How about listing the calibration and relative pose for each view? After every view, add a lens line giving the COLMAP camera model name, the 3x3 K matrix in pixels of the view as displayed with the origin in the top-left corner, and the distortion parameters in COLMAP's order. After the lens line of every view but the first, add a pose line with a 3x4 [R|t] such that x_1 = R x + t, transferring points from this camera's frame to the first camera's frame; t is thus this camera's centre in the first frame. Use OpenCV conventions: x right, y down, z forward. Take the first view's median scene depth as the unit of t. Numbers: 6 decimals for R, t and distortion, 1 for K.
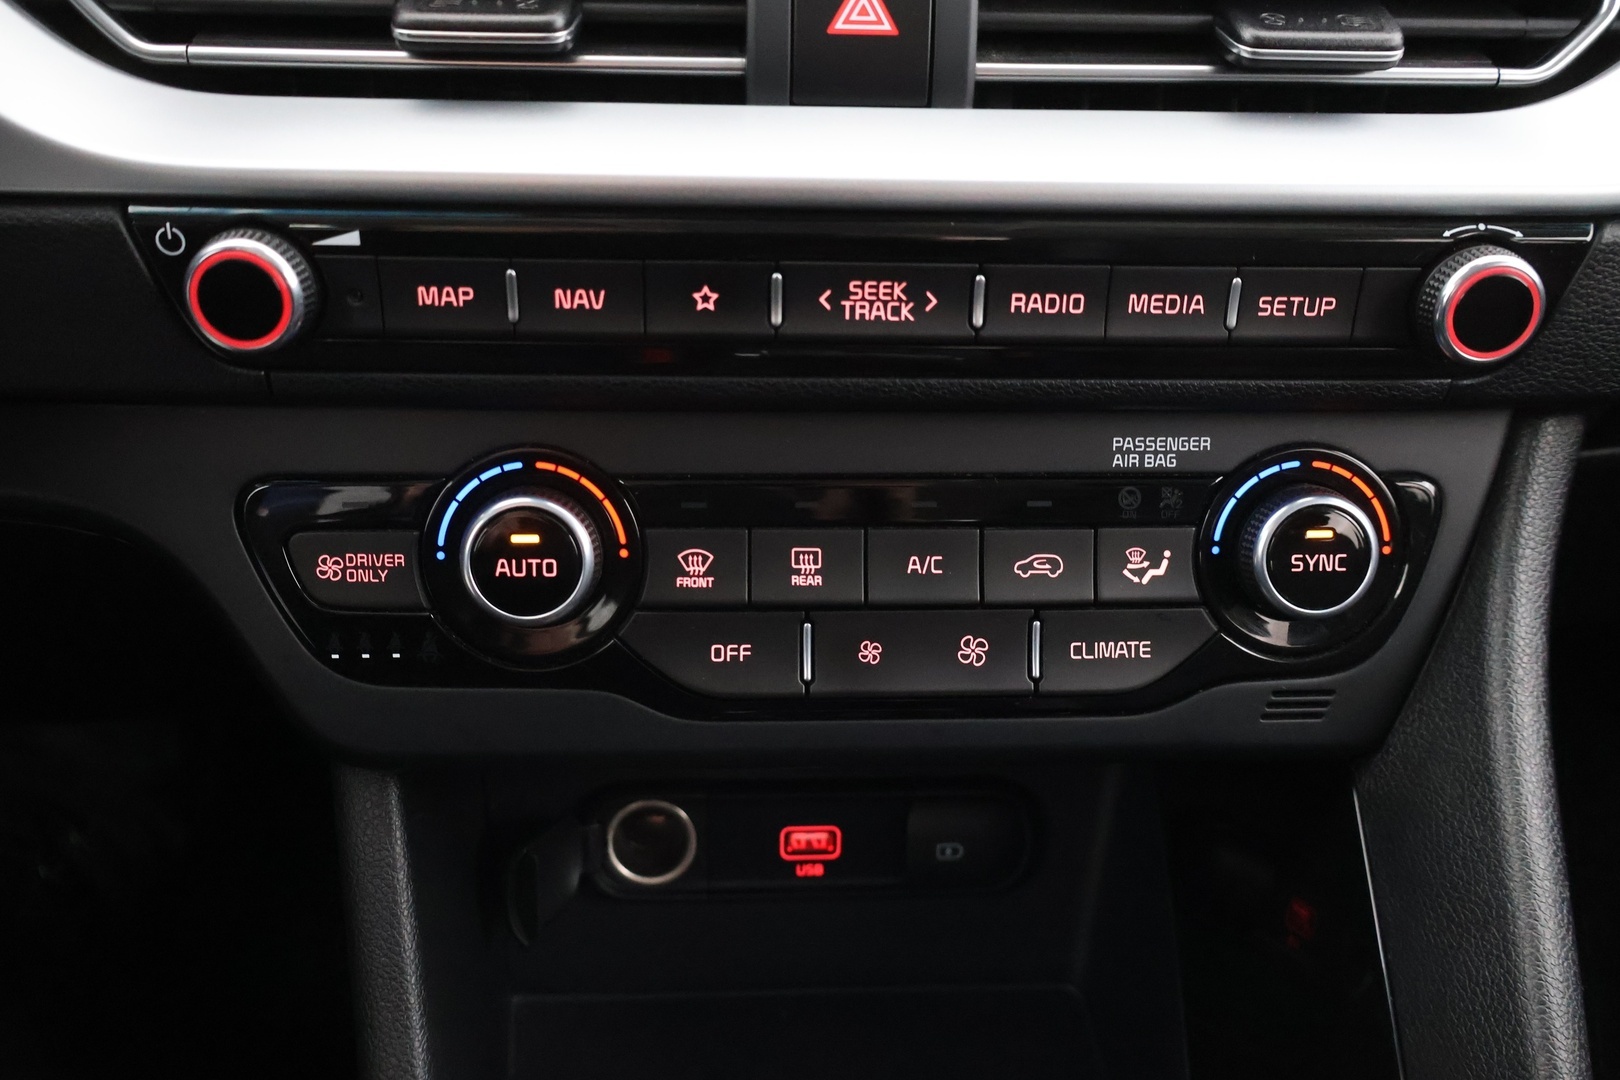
lens RADIAL K [[1360.3, 0, 802.4], [0, 1360.3, 537.4], [0, 0, 1]] dist [0.002657, 0.000154]
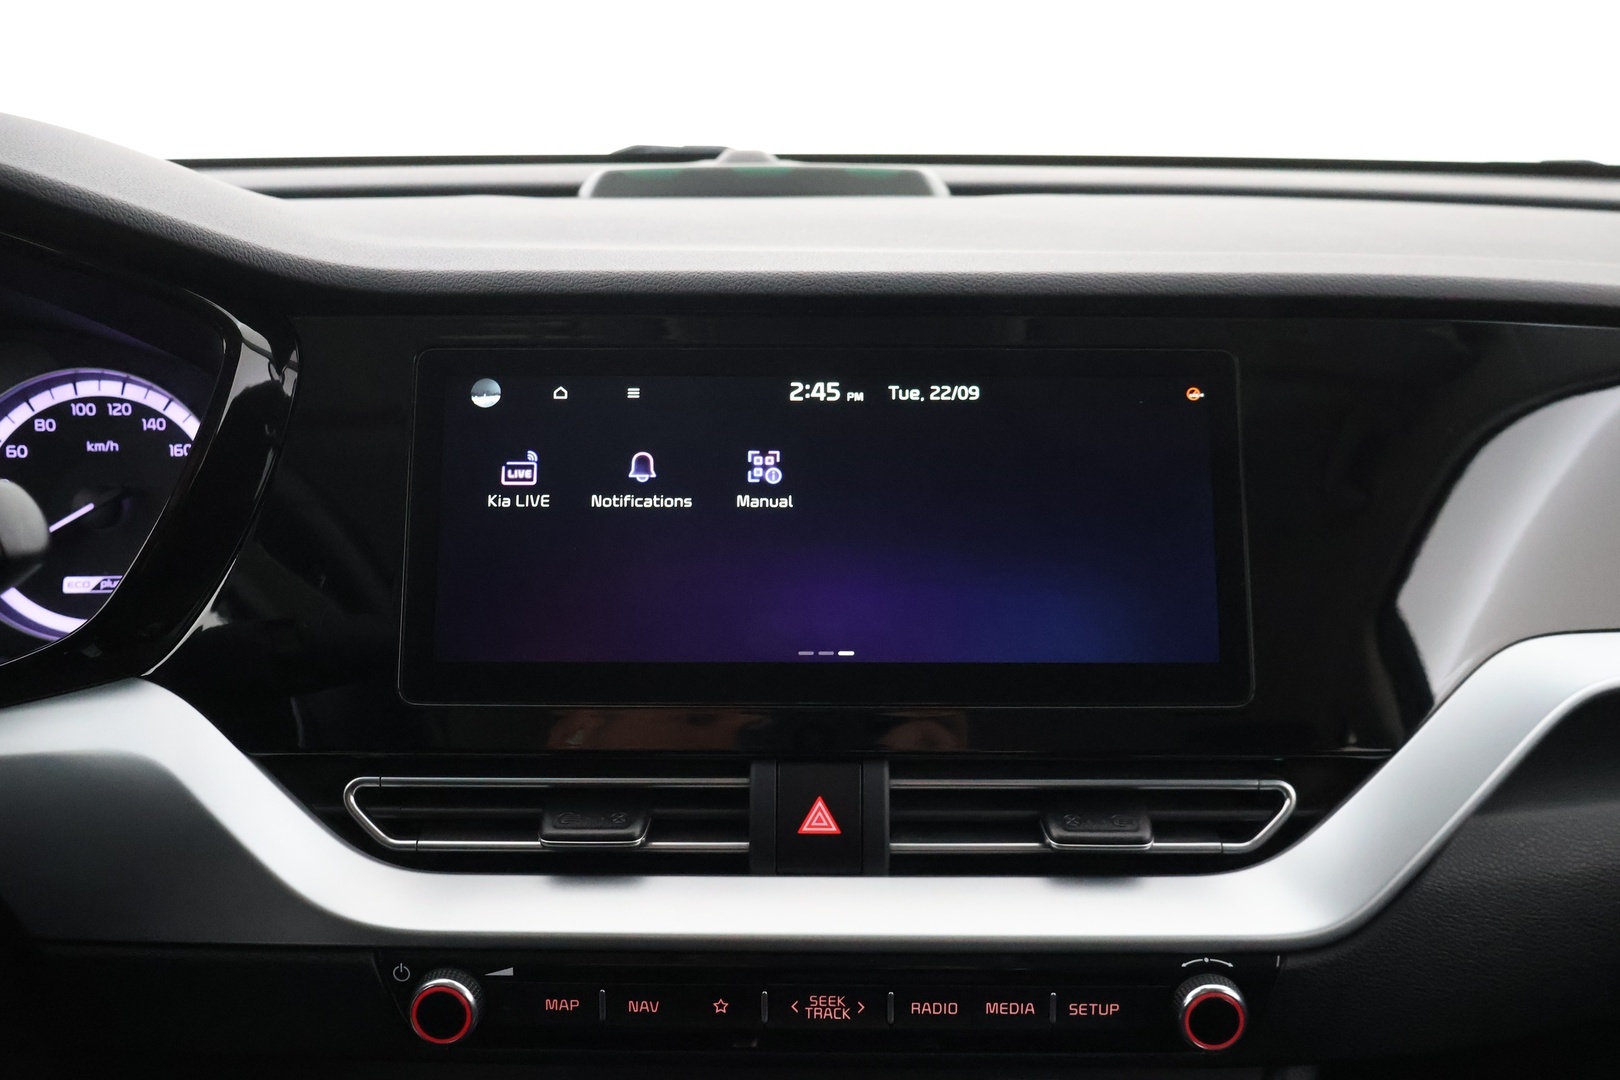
lens RADIAL K [[1360.3, 0, 802.4], [0, 1360.3, 537.4], [0, 0, 1]] dist [0.002657, 0.000154]
pose [[0.998328, -0.012242, -0.056487, 0.122512], [-0.003173, 0.964233, -0.265036, -0.280982], [0.057712, 0.264772, 0.962582, -0.692023]]
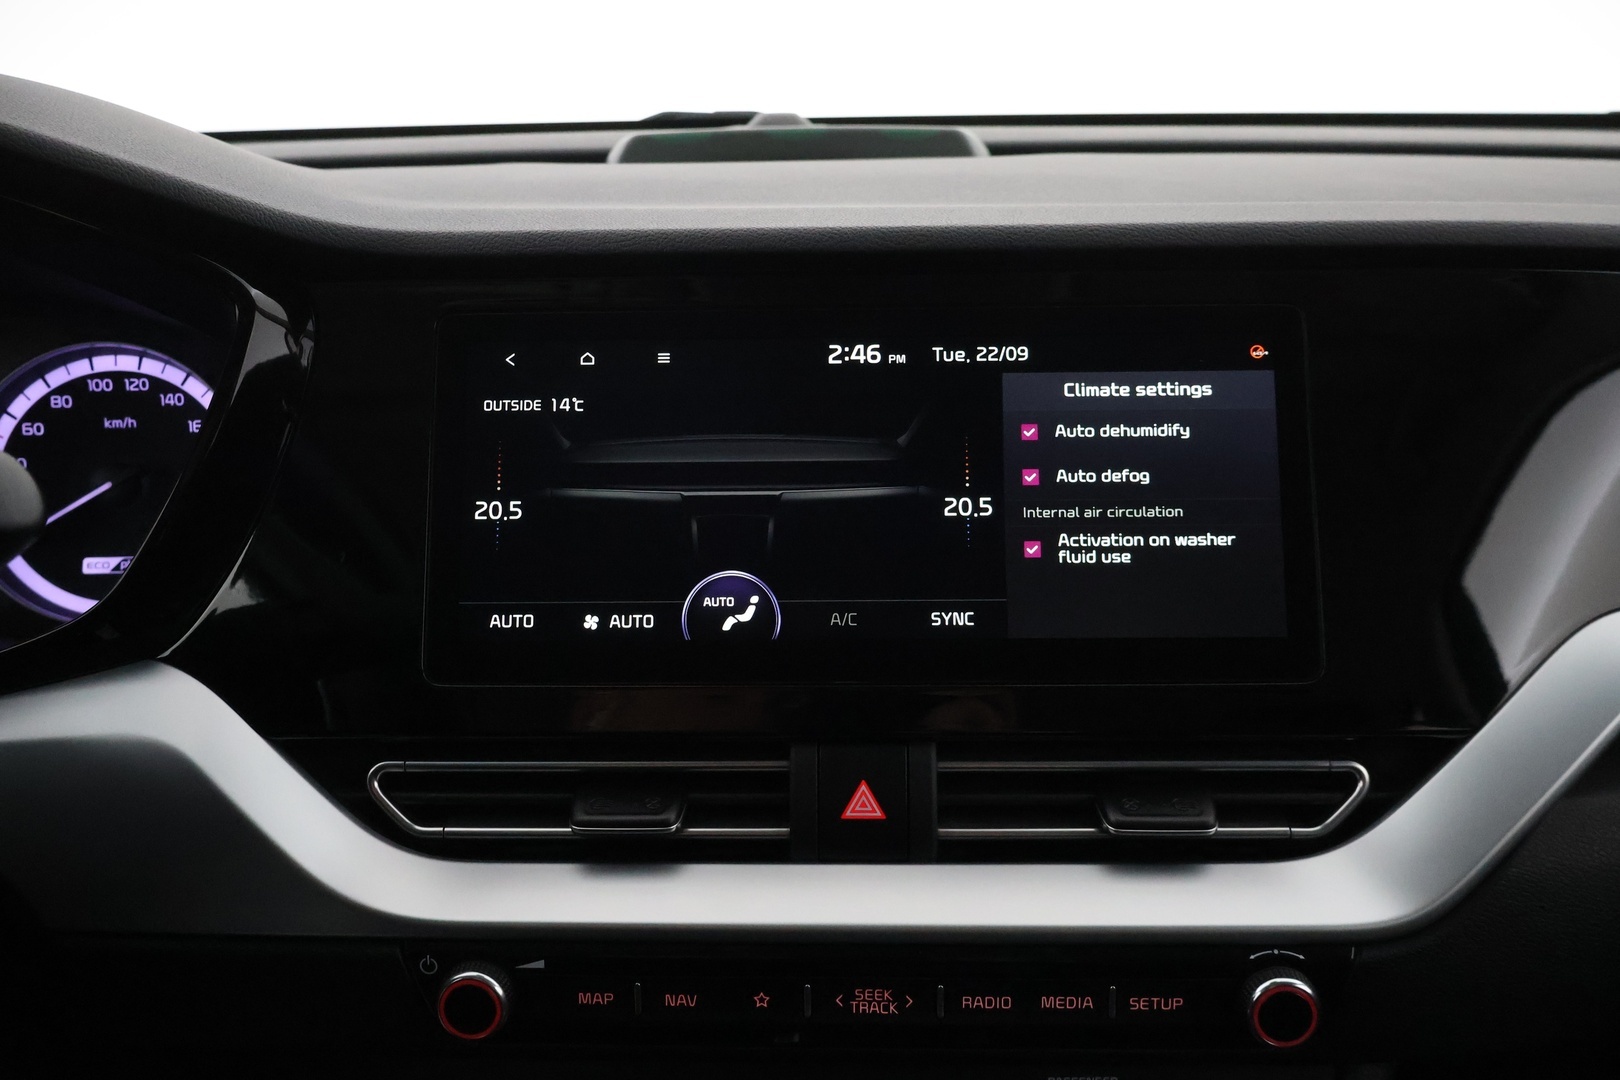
lens RADIAL K [[1360.2, 0, 803.1], [0, 1360.2, 540.0], [0, 0, 1]] dist [0.004782, -0.002730]
pose [[0.996362, -0.020030, -0.082833, 0.112390], [-0.001327, 0.968223, -0.250083, -0.291065], [0.085210, 0.249283, 0.964675, -0.606143]]
